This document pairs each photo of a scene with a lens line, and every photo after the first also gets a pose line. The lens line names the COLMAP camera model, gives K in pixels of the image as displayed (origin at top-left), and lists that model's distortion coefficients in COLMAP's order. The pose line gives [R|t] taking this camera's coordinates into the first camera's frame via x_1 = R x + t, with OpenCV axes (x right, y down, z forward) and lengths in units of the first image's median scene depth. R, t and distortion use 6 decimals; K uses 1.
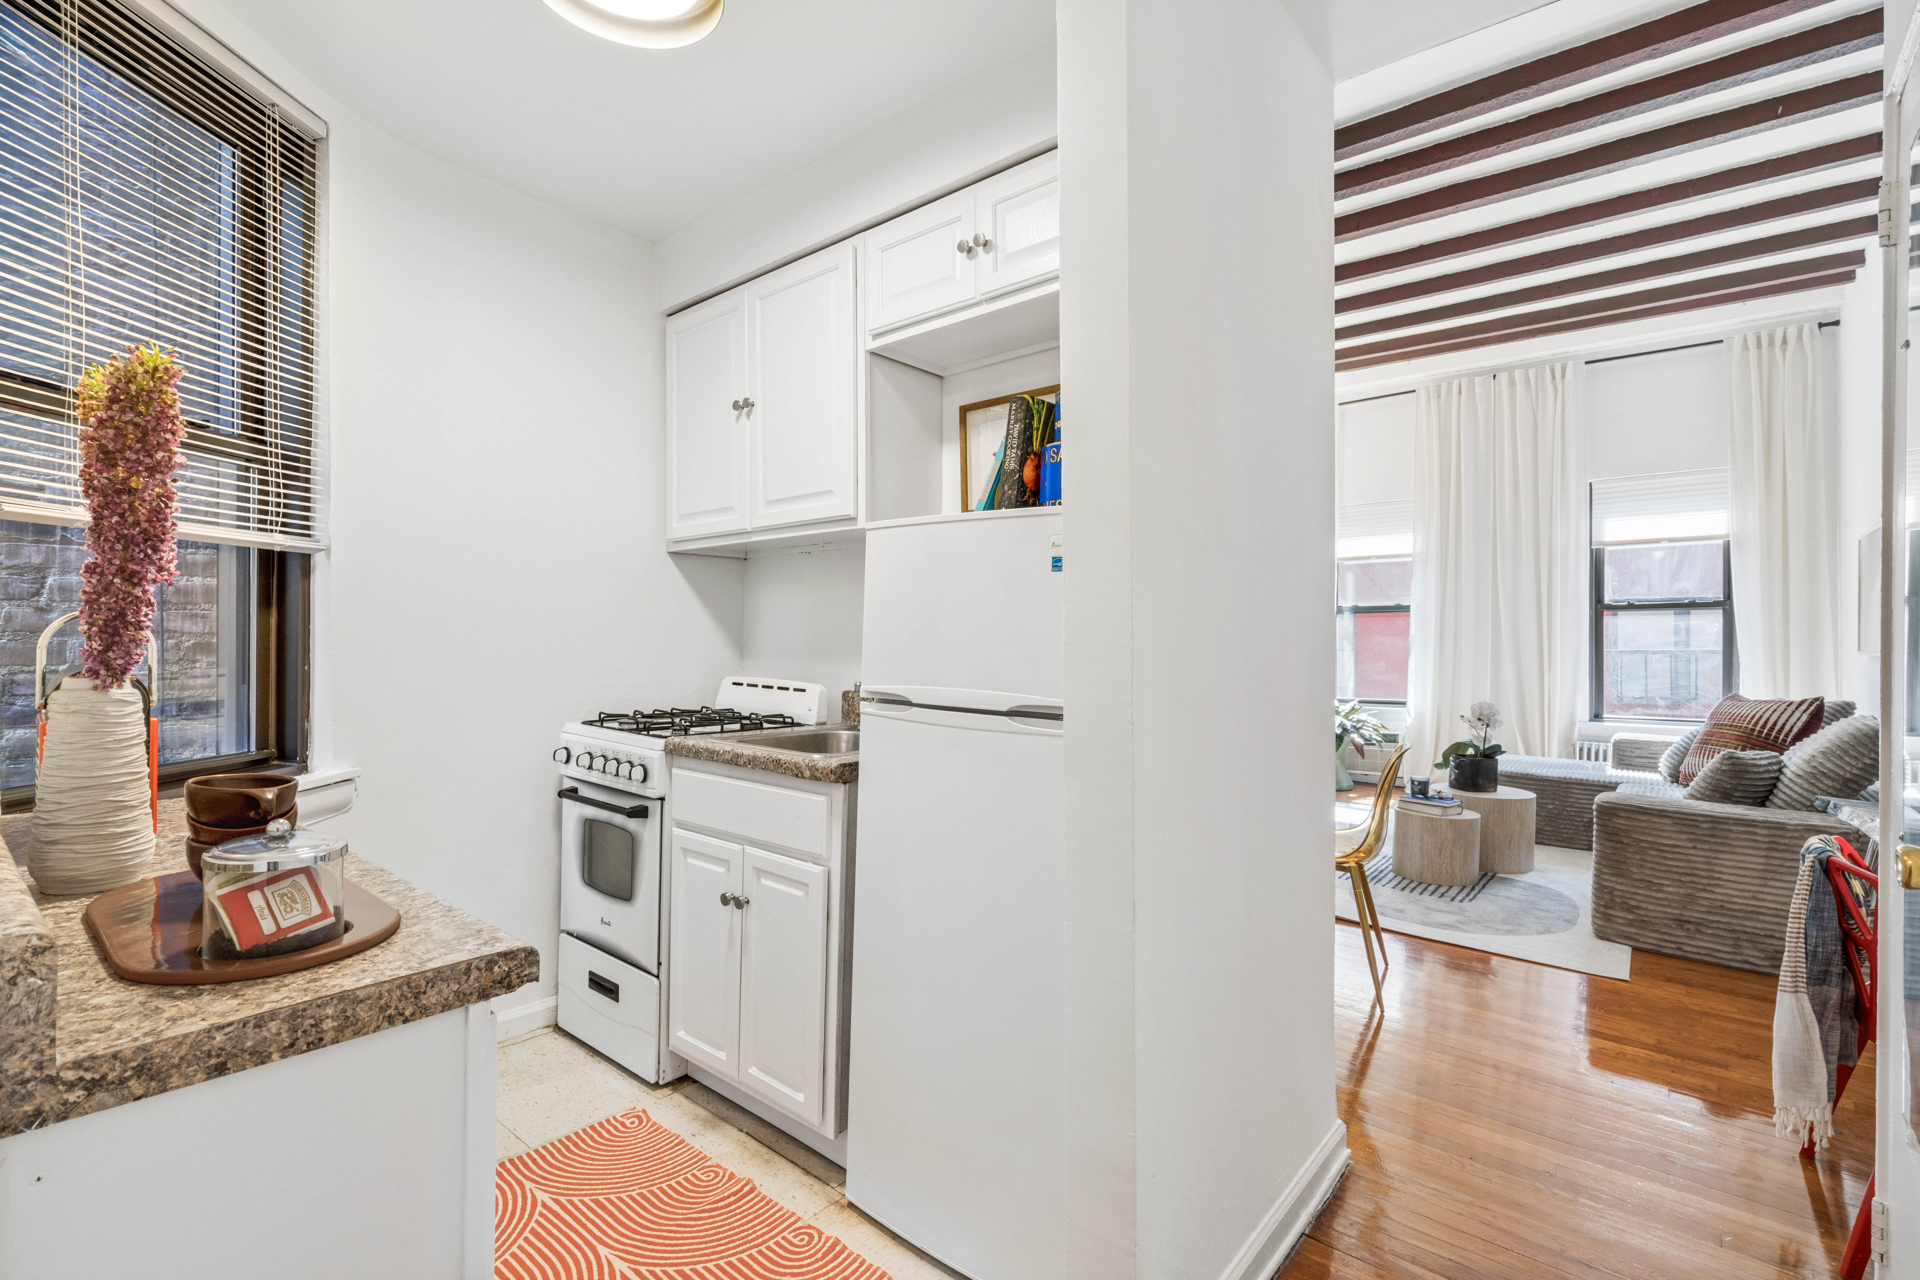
lens RADIAL K [[879.8, 0, 960.0], [0, 879.8, 640.0], [0, 0, 1]] dist [0.032023, 0.000645]
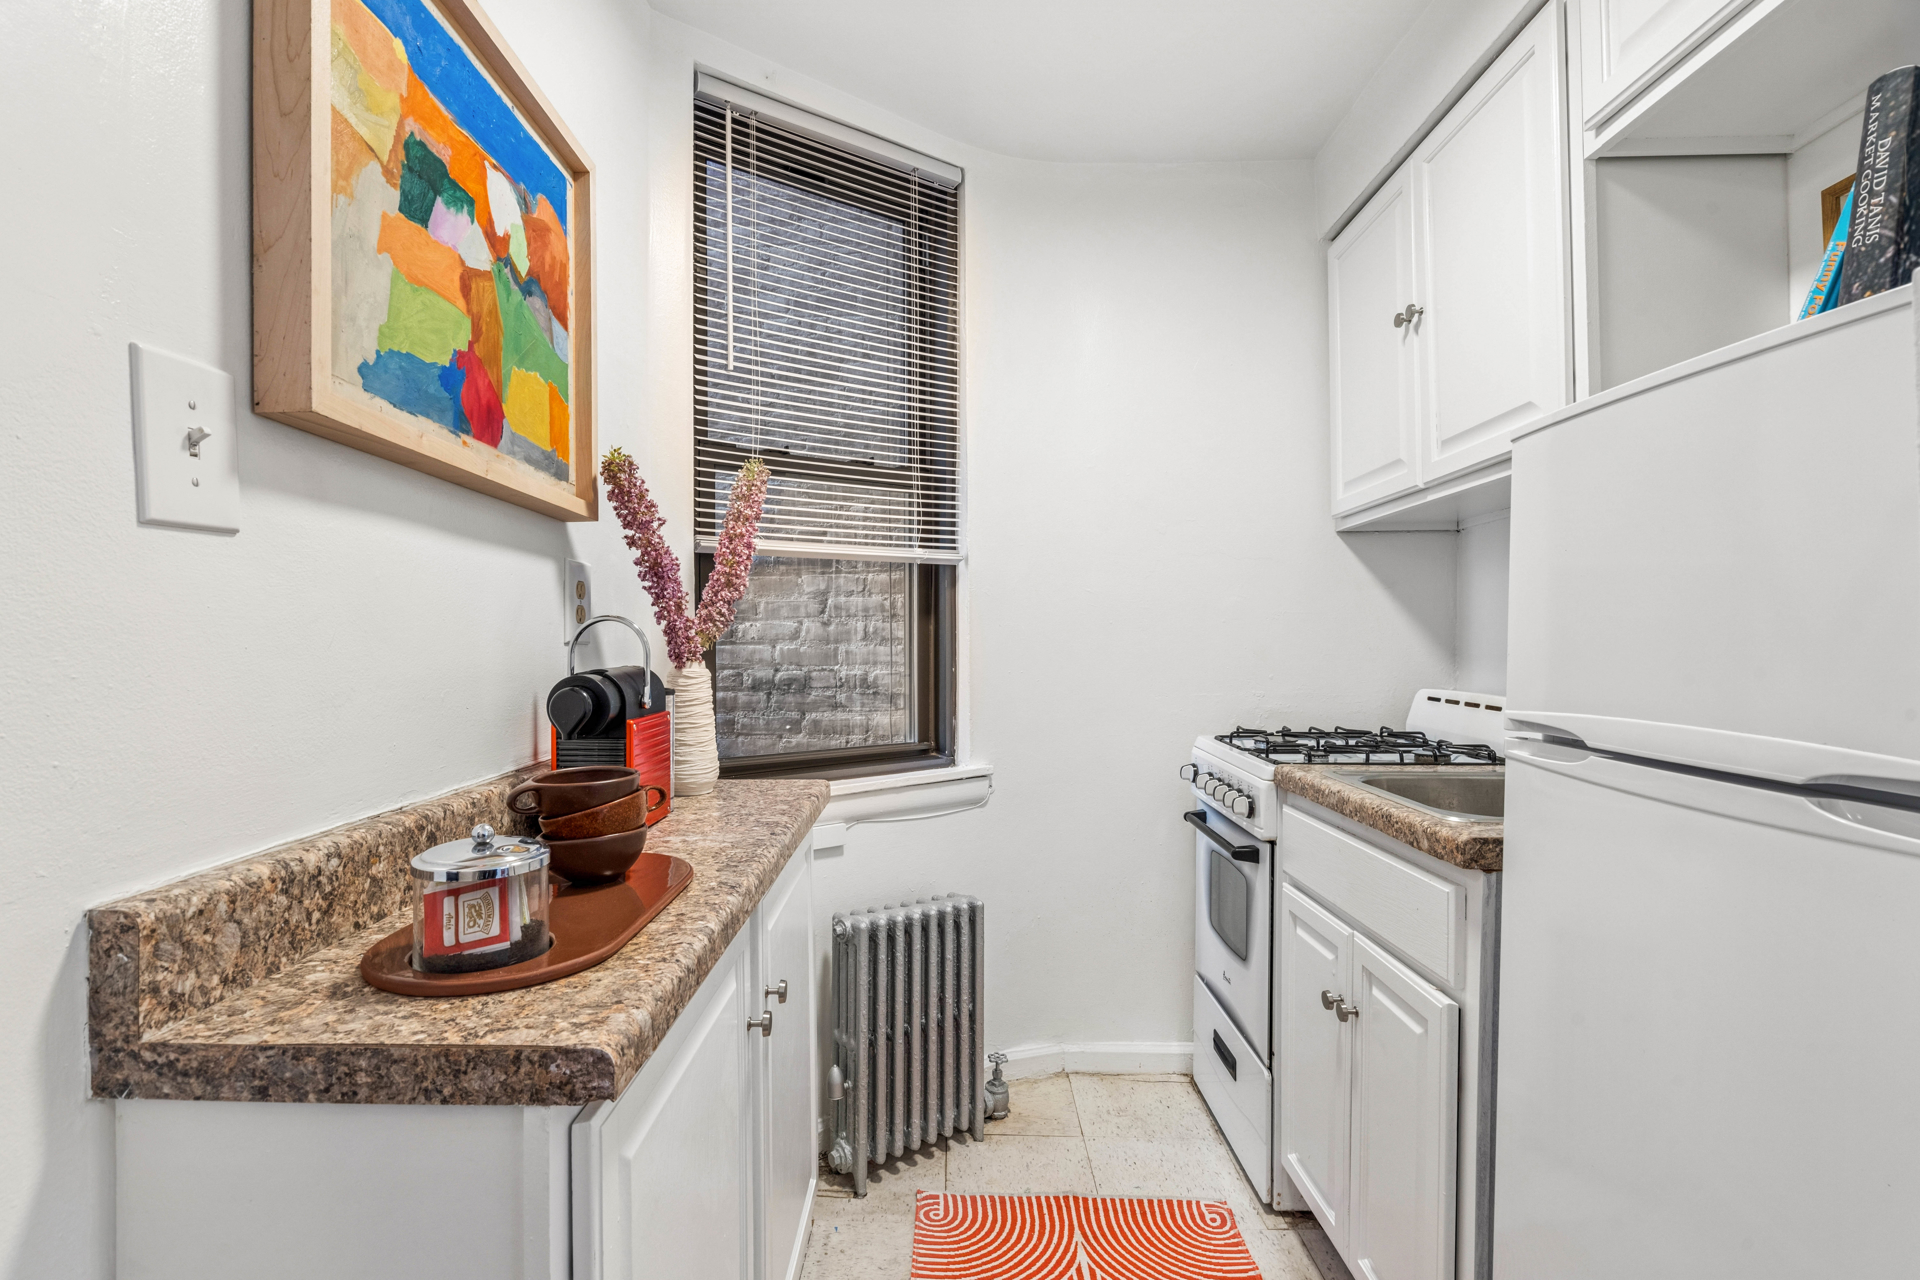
lens RADIAL K [[894.5, 0, 911.4], [0, 894.5, 638.5], [0, 0, 1]] dist [-0.004757, 0.006644]
pose [[0.619763, -0.017317, -0.784598, 0.102975], [0.009989, 0.999850, -0.014177, 0.008904], [0.784725, 0.000949, 0.619843, 0.304910]]
